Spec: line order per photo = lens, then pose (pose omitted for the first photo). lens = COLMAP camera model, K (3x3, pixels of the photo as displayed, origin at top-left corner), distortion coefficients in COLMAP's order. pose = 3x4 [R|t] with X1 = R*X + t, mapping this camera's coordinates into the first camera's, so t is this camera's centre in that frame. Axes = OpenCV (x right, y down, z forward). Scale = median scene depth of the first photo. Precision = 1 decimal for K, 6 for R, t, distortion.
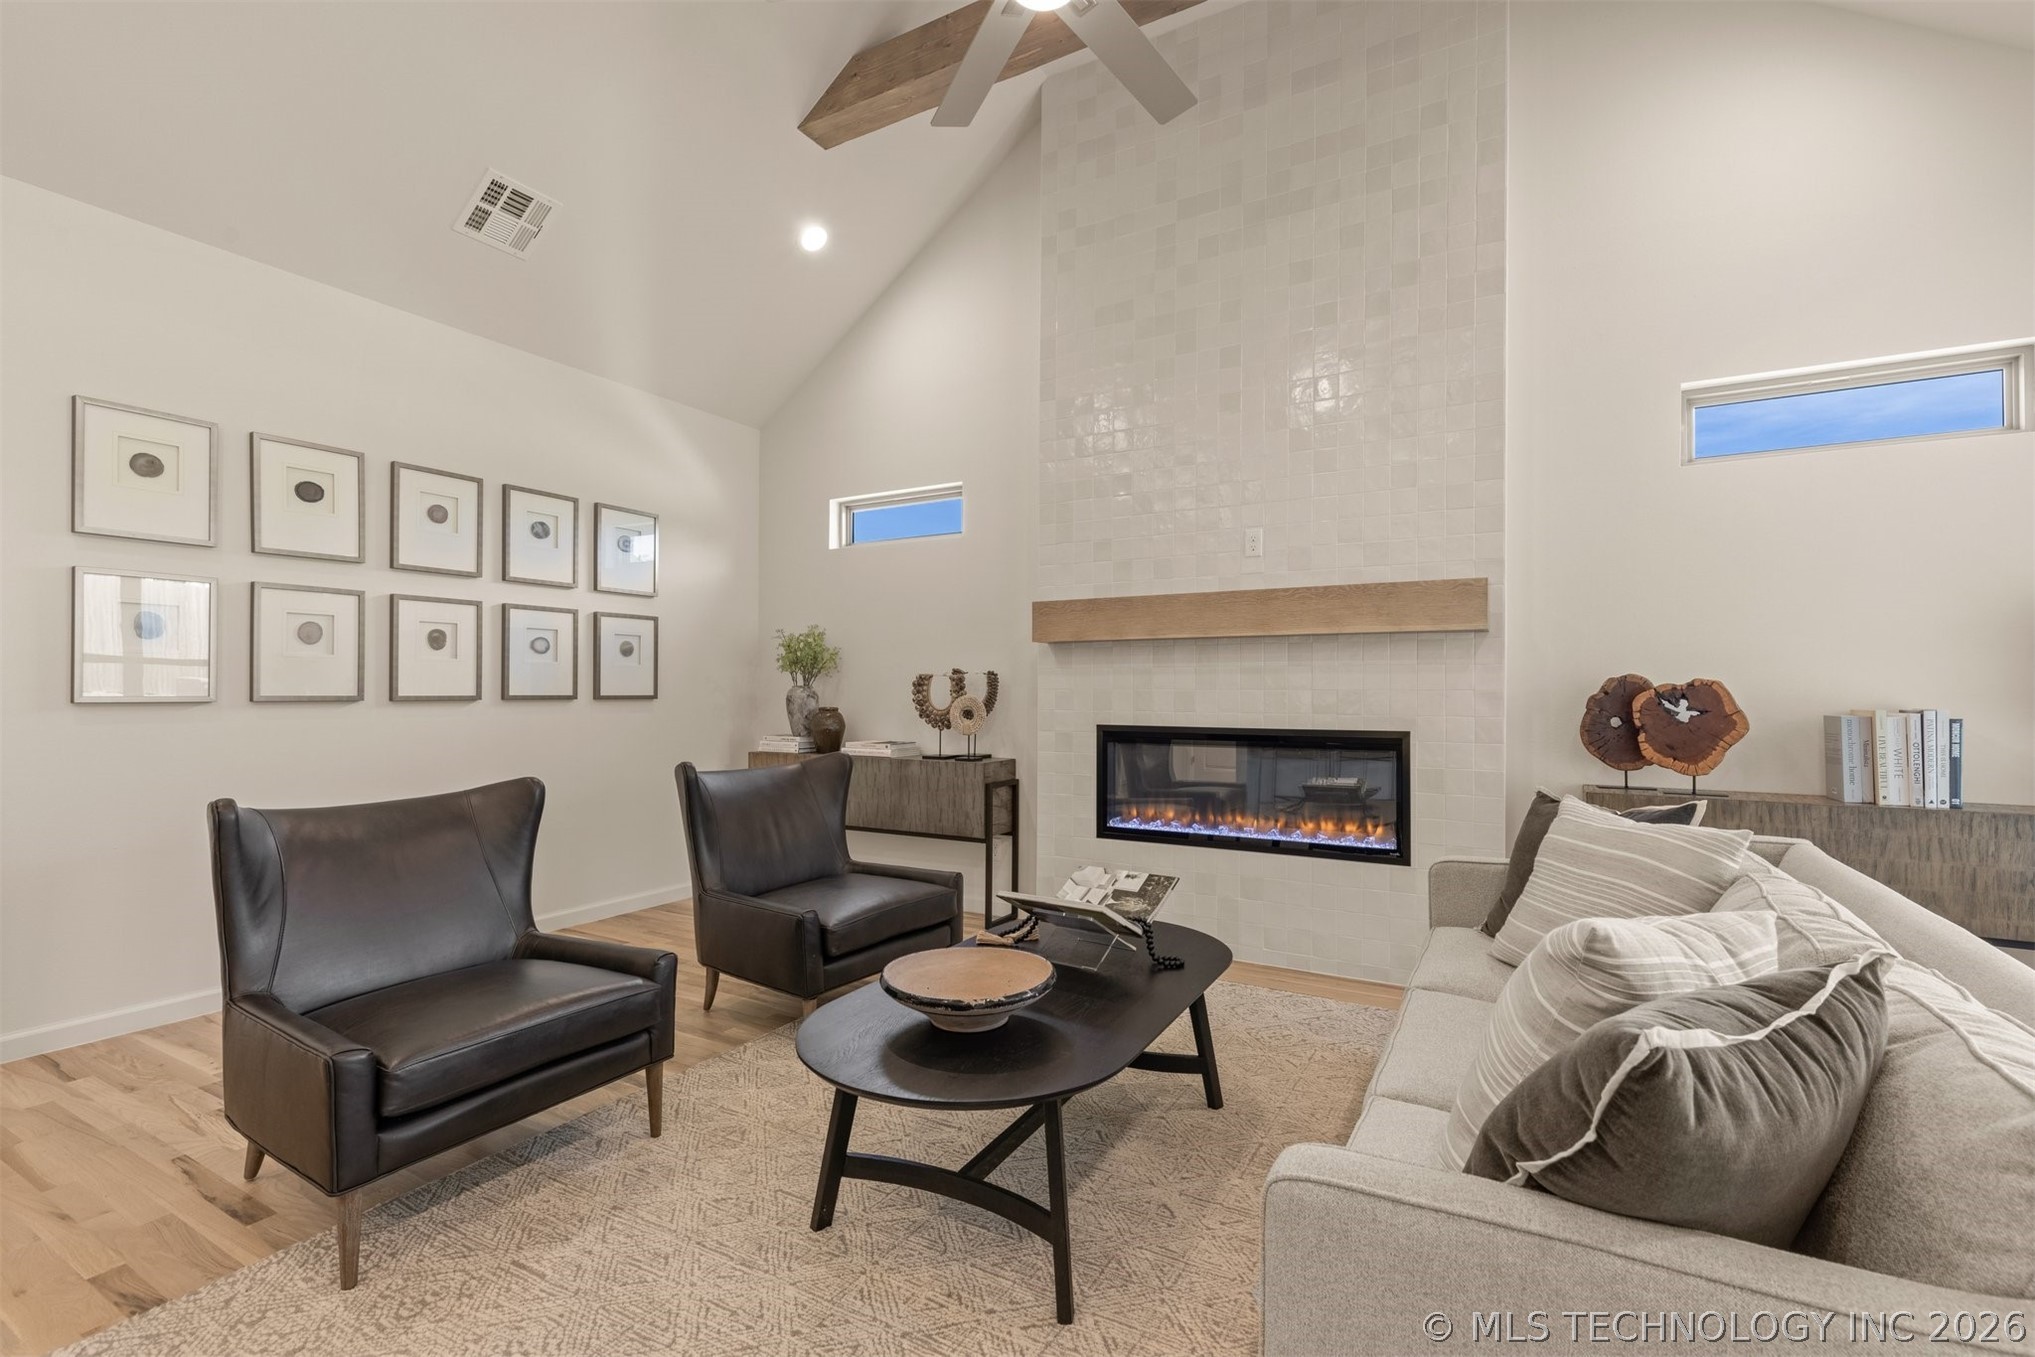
lens RADIAL K [[909.8, 0, 1018.8], [0, 909.8, 685.2], [0, 0, 1]] dist [0.007827, -0.001691]
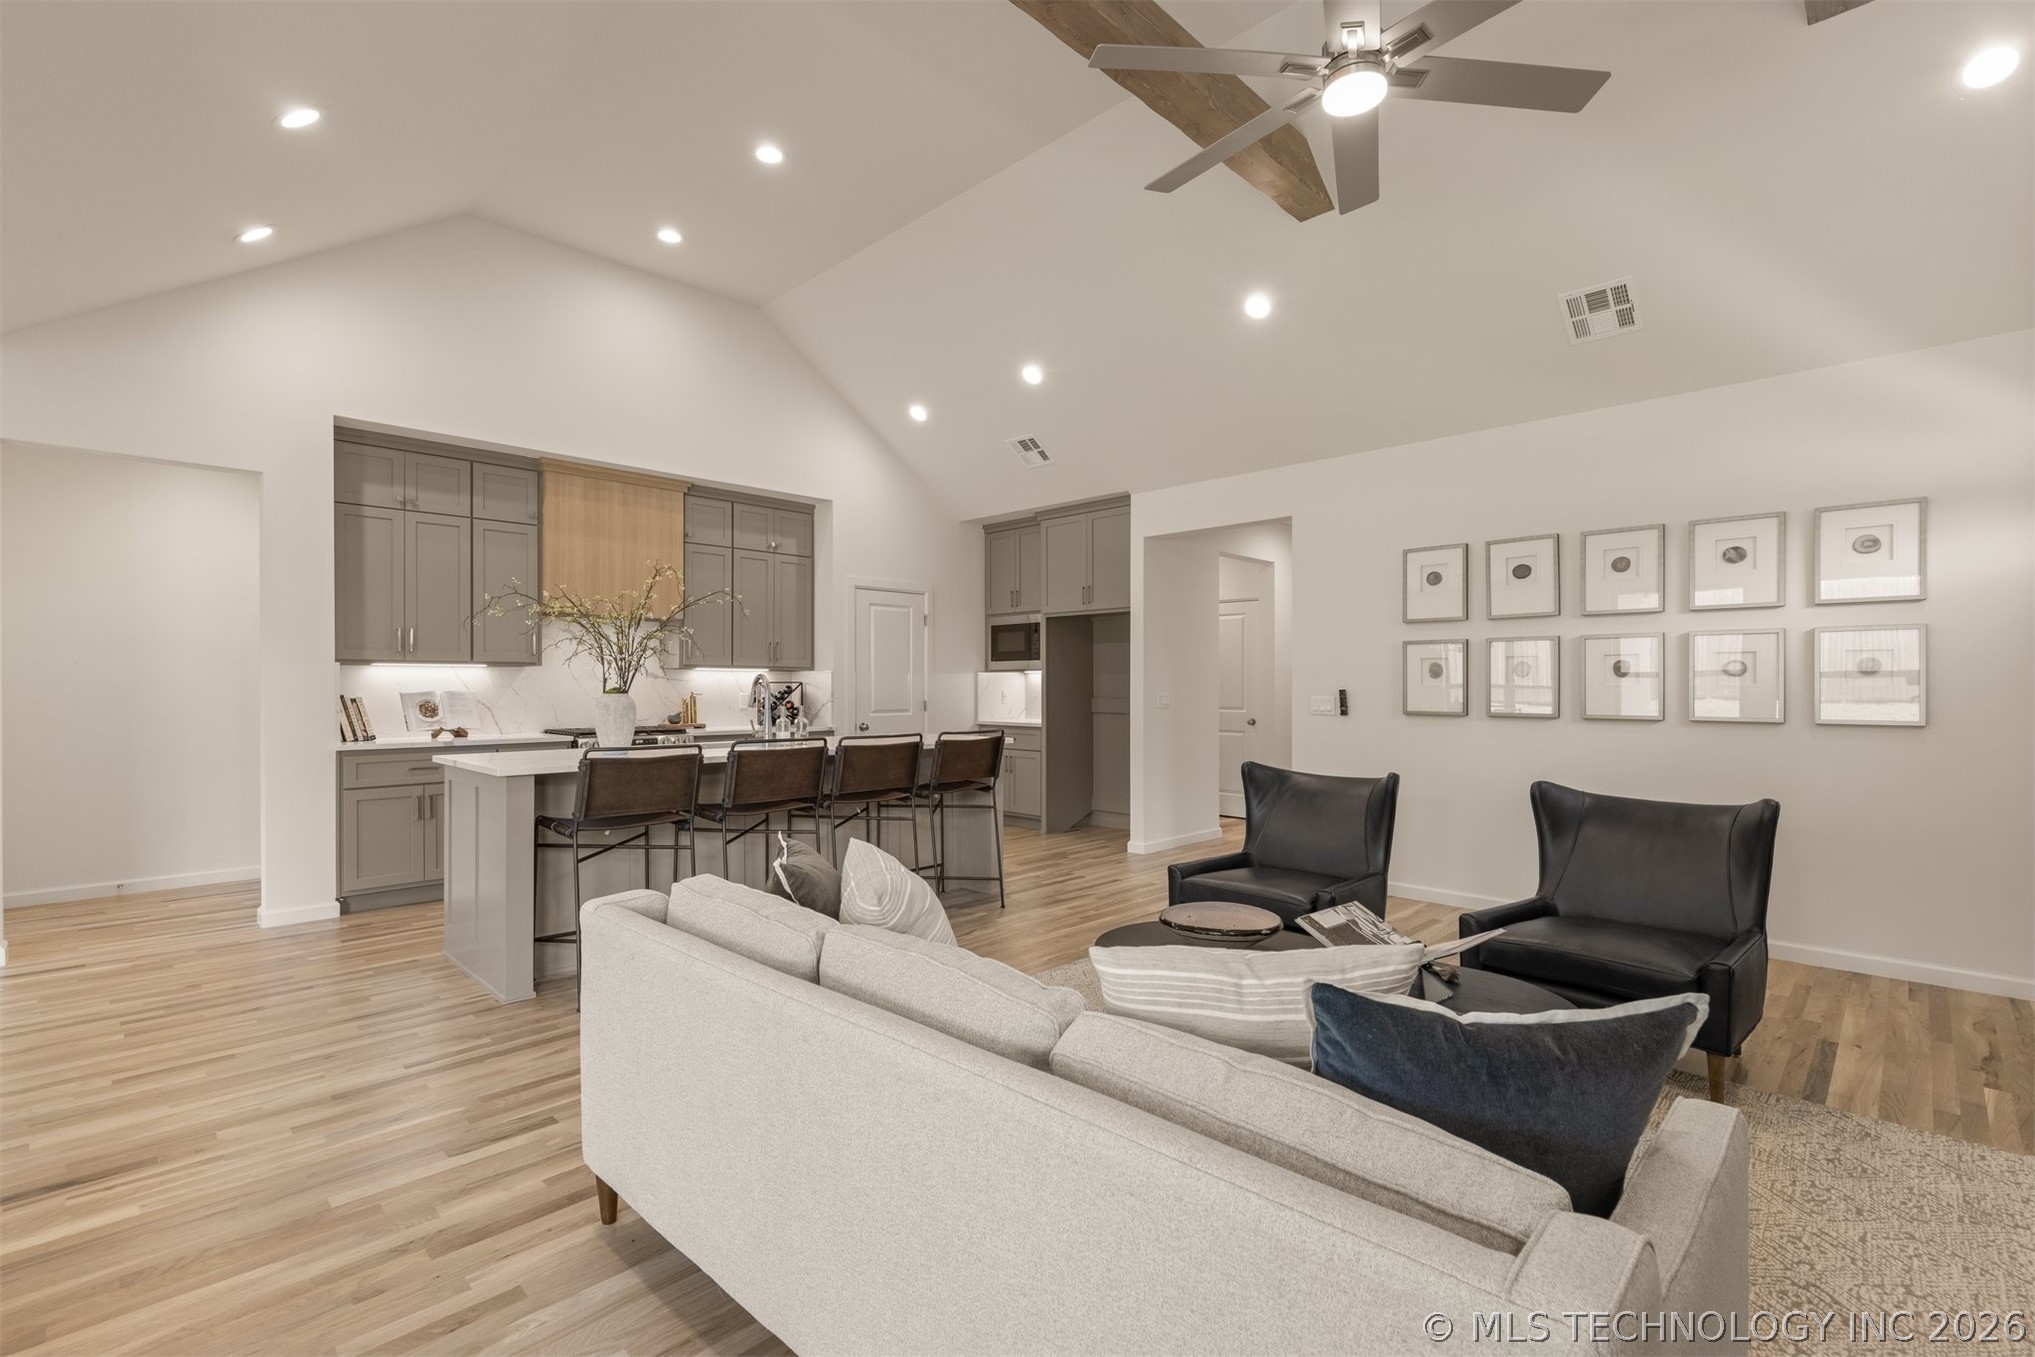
lens RADIAL K [[909.8, 0, 1023.7], [0, 909.8, 687.0], [0, 0, 1]] dist [0.007827, -0.001691]
pose [[-0.250918, 0.000221, -0.968008, 0.767009], [0.006458, 0.999978, -0.001446, -0.030614], [0.967987, -0.006614, -0.250914, 0.564004]]
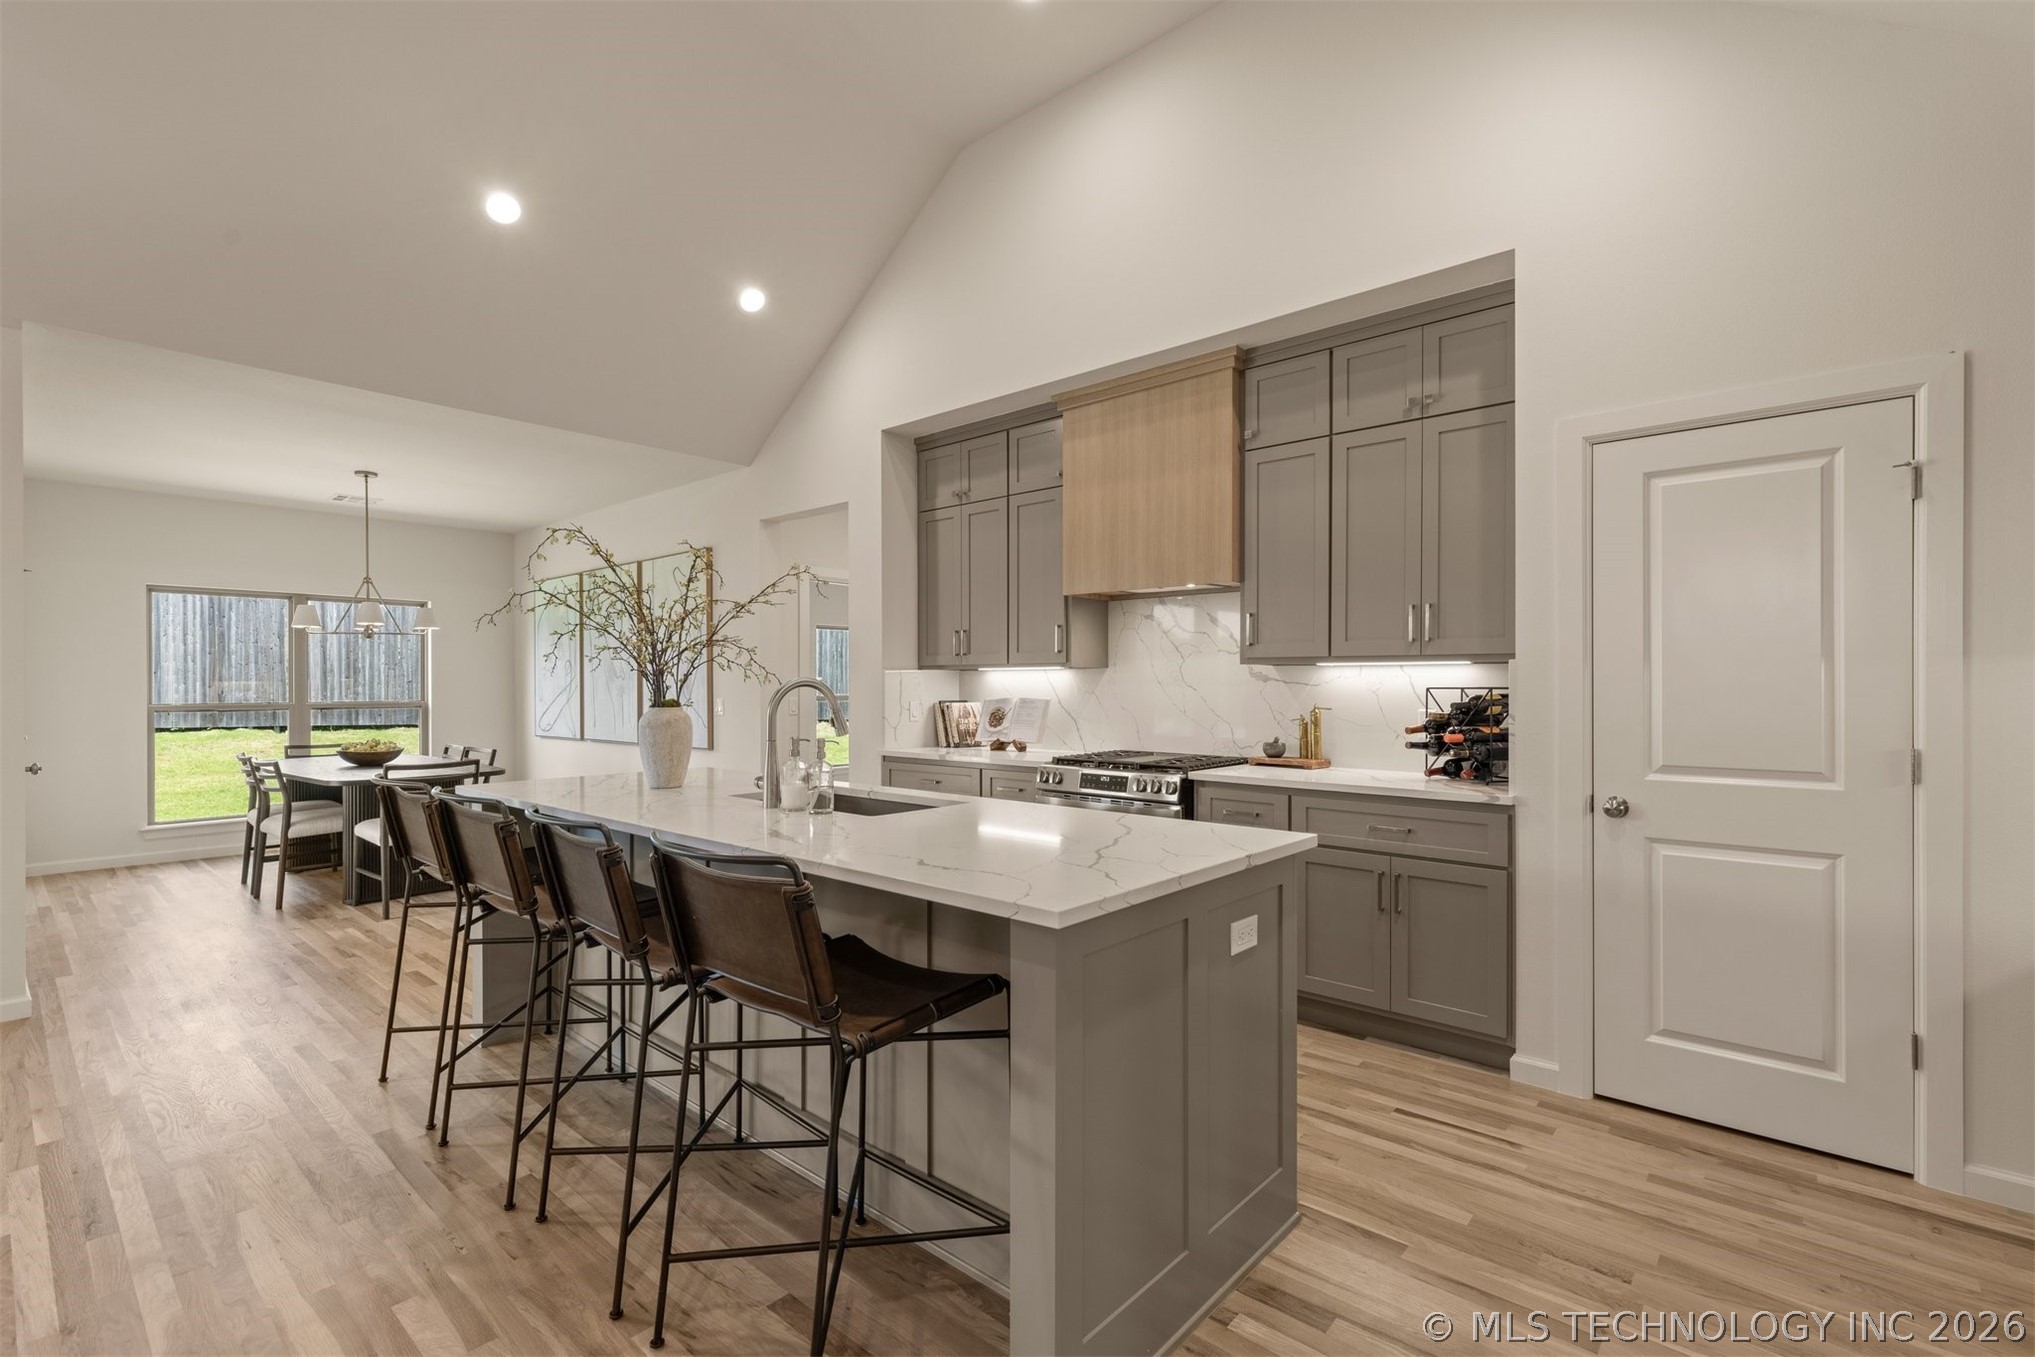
lens RADIAL K [[909.8, 0, 1006.5], [0, 909.8, 674.7], [0, 0, 1]] dist [0.007827, -0.001691]
pose [[-0.979247, 0.000524, 0.202672, -0.741994], [-0.003149, 0.999837, -0.017801, -0.042760], [-0.202648, -0.018069, -0.979085, 0.558449]]
